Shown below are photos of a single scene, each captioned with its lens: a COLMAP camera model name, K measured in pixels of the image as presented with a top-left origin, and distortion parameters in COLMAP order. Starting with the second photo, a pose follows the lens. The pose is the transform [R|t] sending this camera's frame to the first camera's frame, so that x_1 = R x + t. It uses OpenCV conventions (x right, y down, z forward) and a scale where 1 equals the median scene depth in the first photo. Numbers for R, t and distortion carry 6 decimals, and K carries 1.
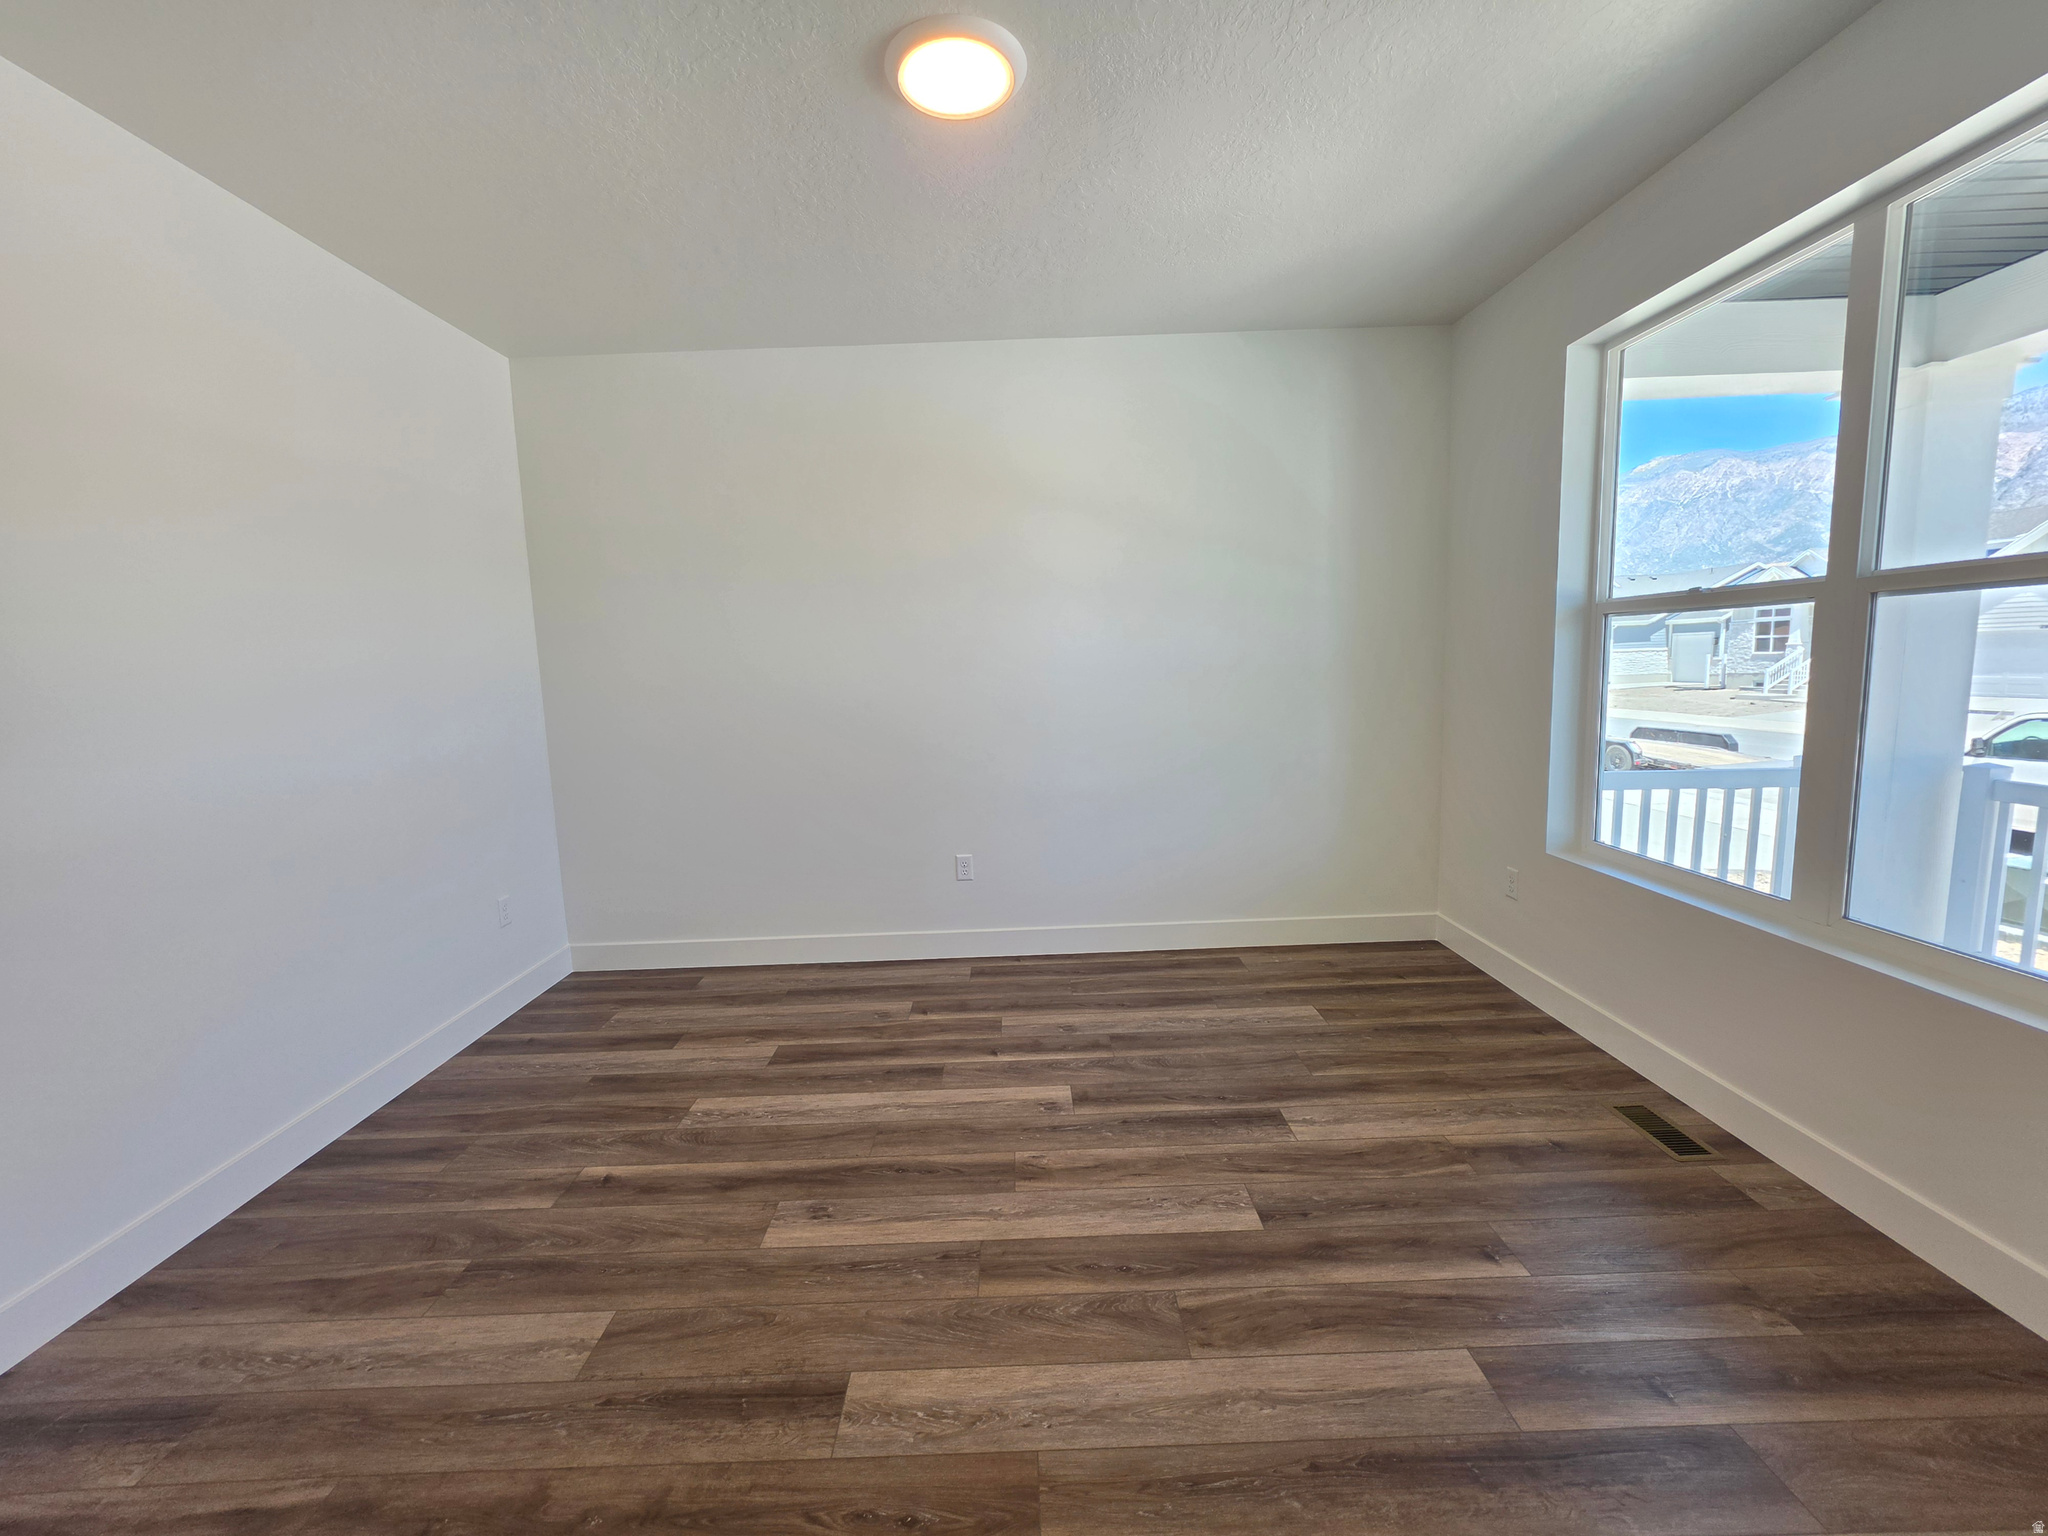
lens RADIAL K [[818.2, 0, 1017.2], [0, 818.2, 772.1], [0, 0, 1]] dist [-0.003122, -0.000330]
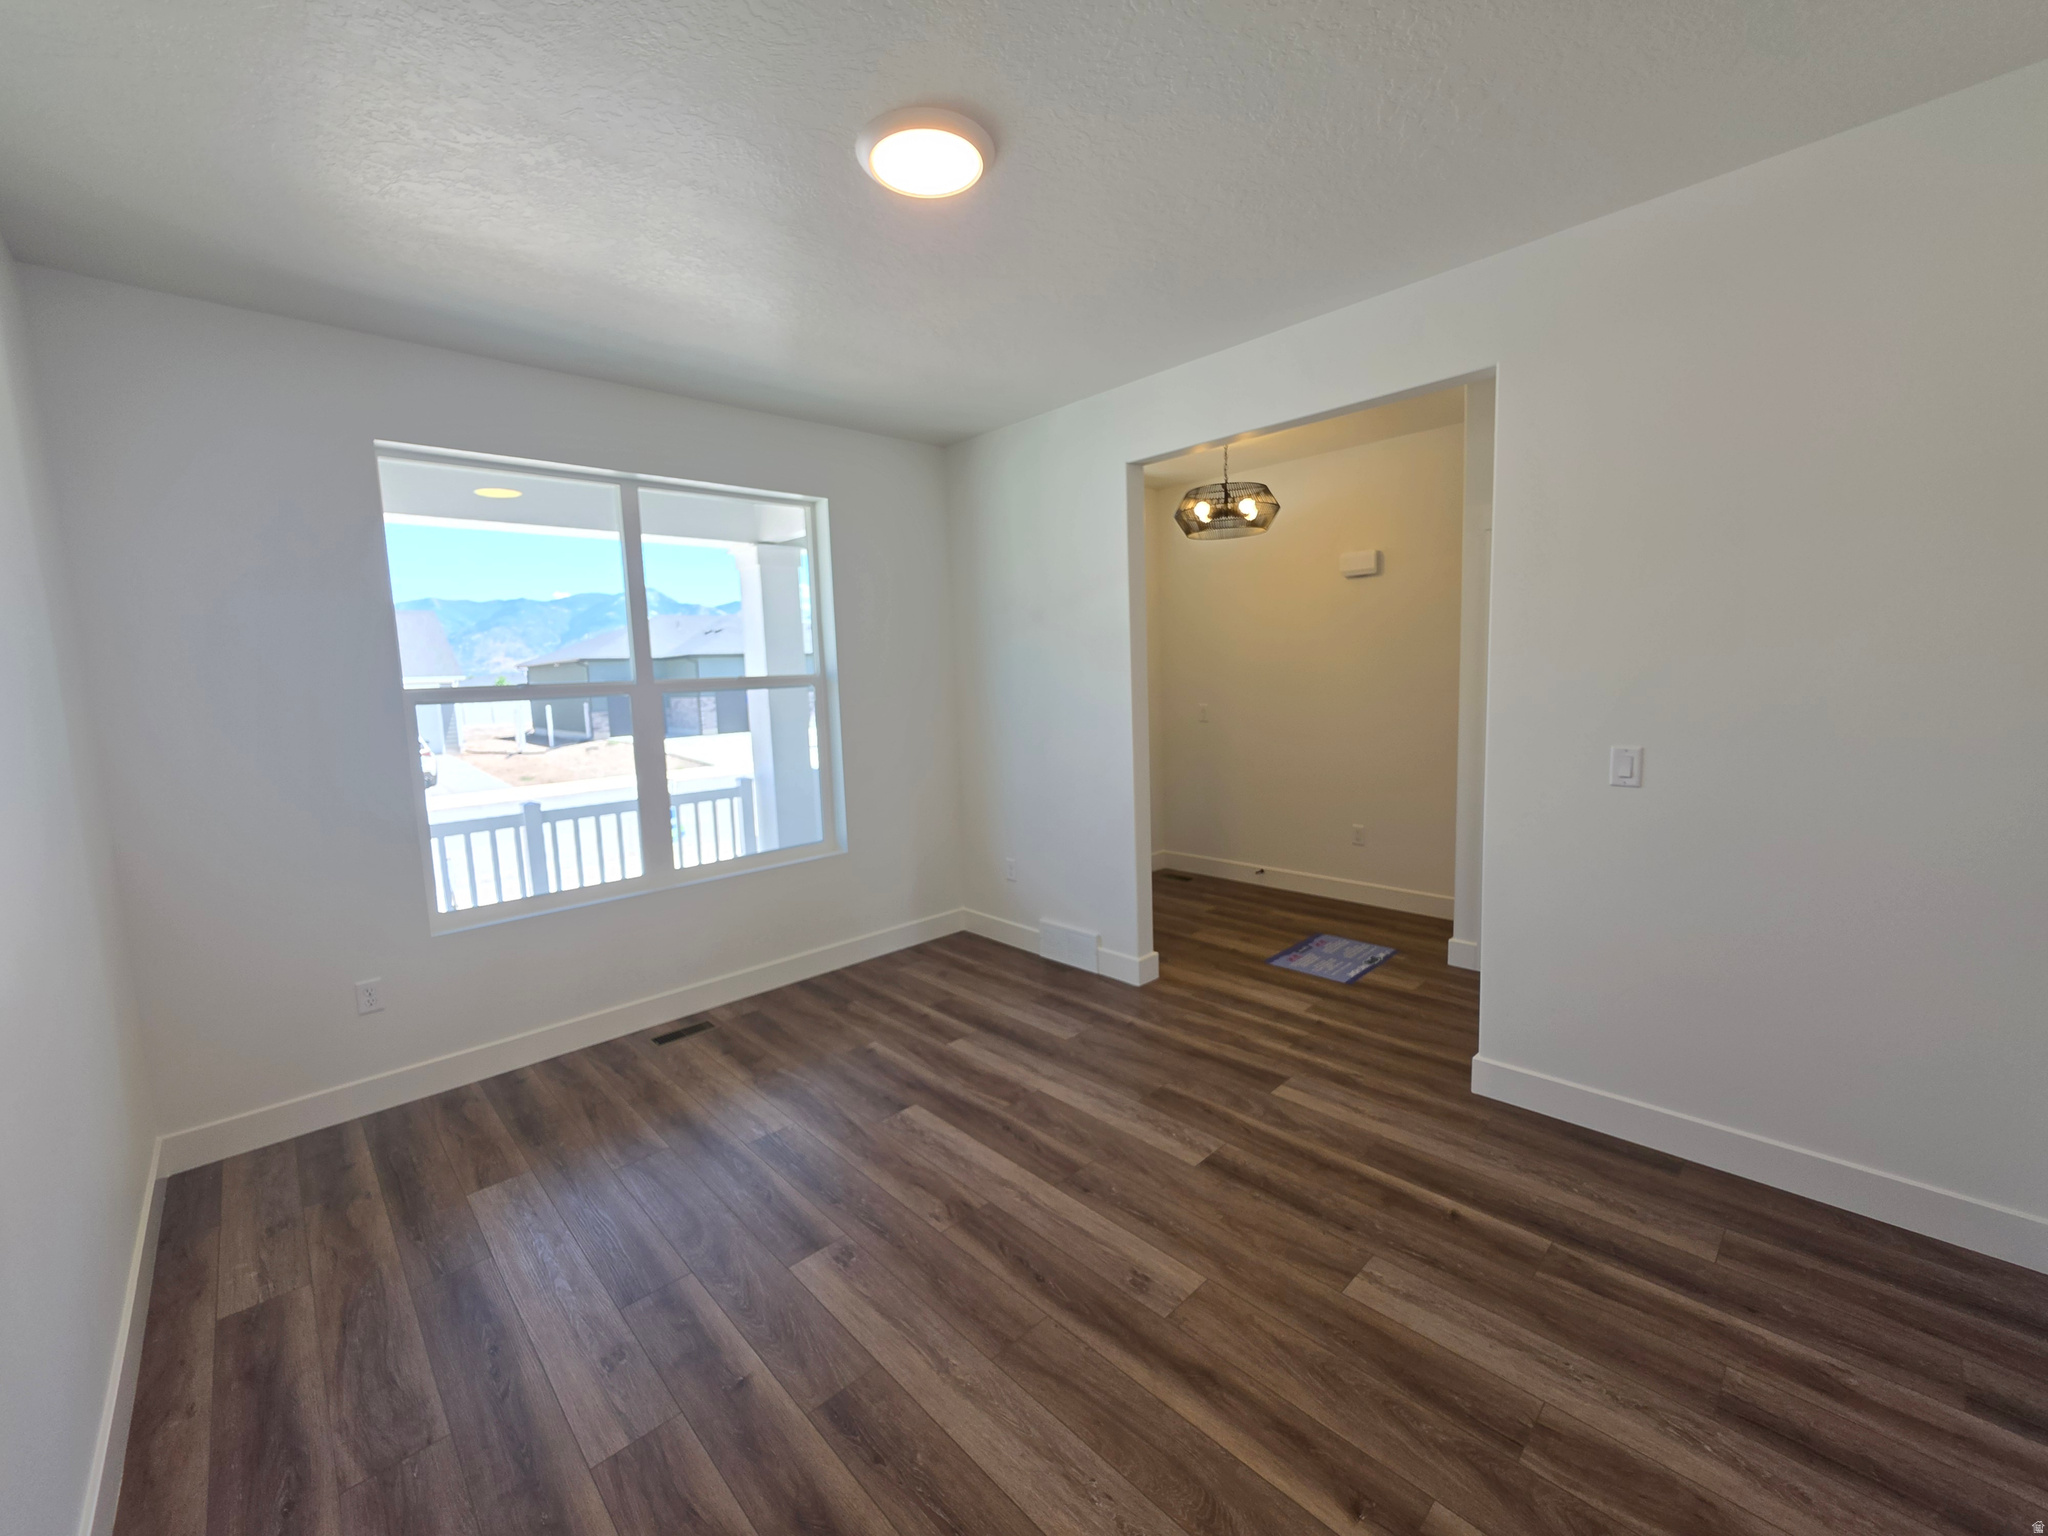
lens RADIAL K [[818.2, 0, 1024.9], [0, 818.2, 762.6], [0, 0, 1]] dist [-0.003122, -0.000330]
pose [[-0.679403, -0.024983, 0.733340, -0.880688], [0.157037, 0.971313, 0.178577, -0.264893], [-0.716764, 0.236488, -0.655990, 1.654239]]
